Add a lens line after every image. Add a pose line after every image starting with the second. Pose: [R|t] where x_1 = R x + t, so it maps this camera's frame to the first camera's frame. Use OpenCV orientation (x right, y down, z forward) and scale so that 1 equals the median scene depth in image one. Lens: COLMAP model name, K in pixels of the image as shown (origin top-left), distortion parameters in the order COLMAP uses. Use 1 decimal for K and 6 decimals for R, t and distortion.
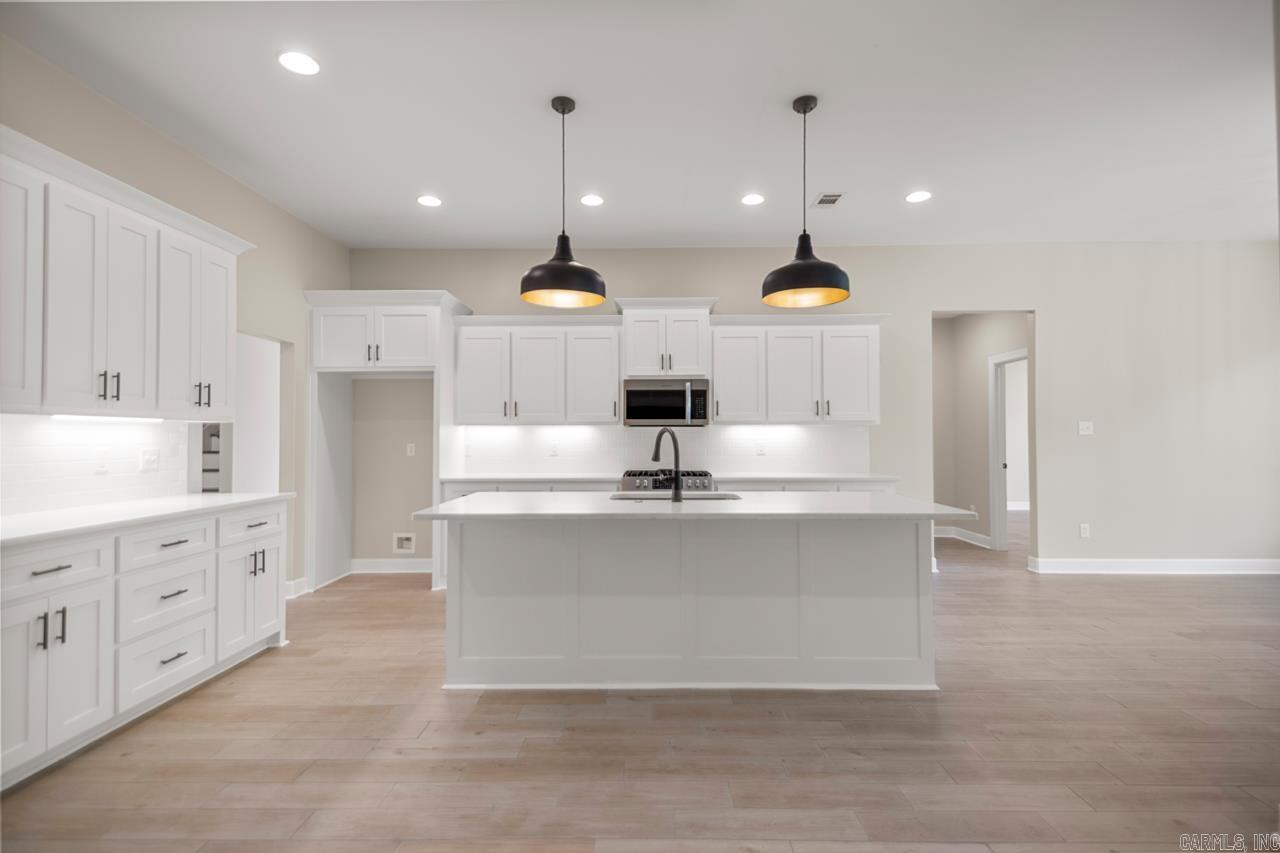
lens RADIAL K [[582.3, 0, 649.0], [0, 582.3, 426.5], [0, 0, 1]] dist [0.020013, -0.010953]
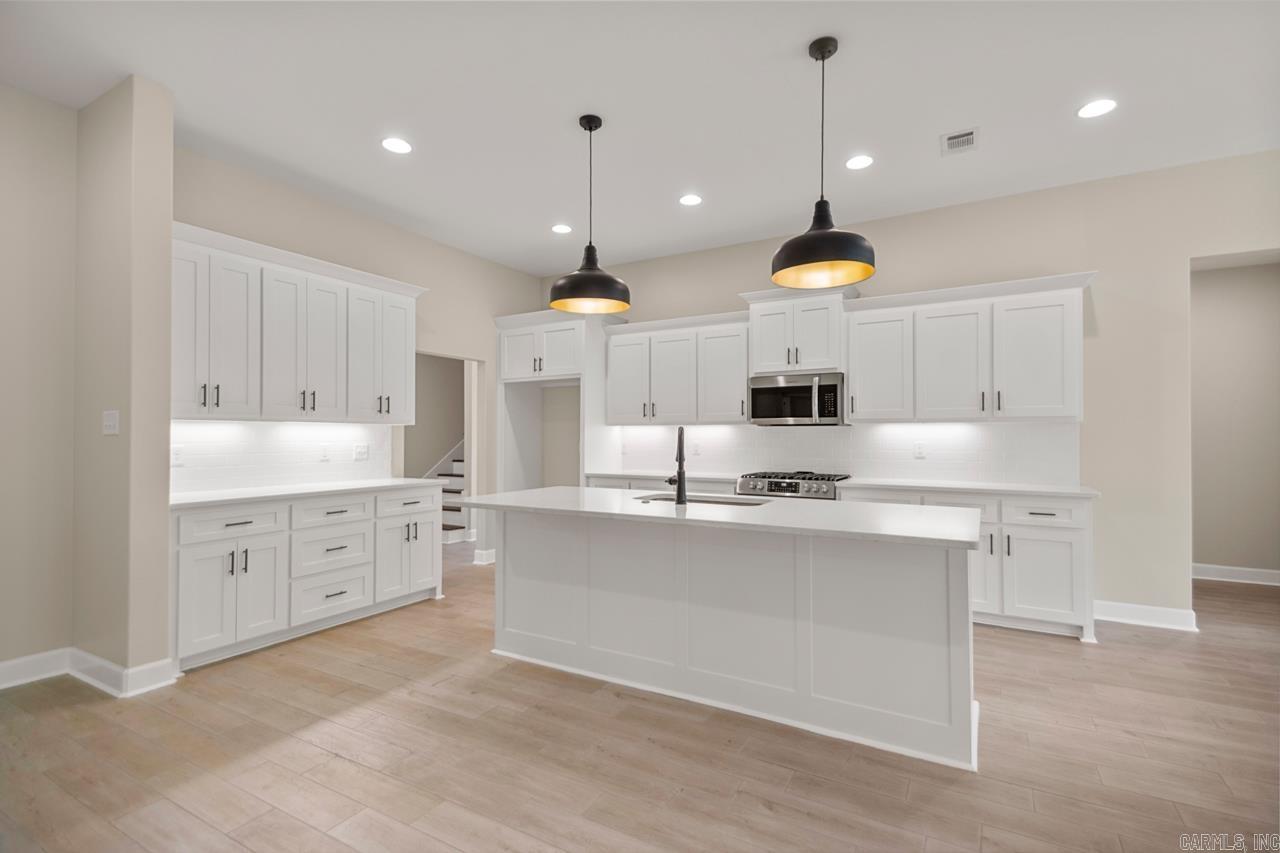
lens RADIAL K [[582.3, 0, 666.2], [0, 582.3, 429.0], [0, 0, 1]] dist [0.020013, -0.010953]
pose [[0.877724, -0.003328, -0.479155, 0.478026], [0.006409, 0.999968, 0.004795, -0.000384], [0.479123, -0.007279, 0.877717, 0.136376]]
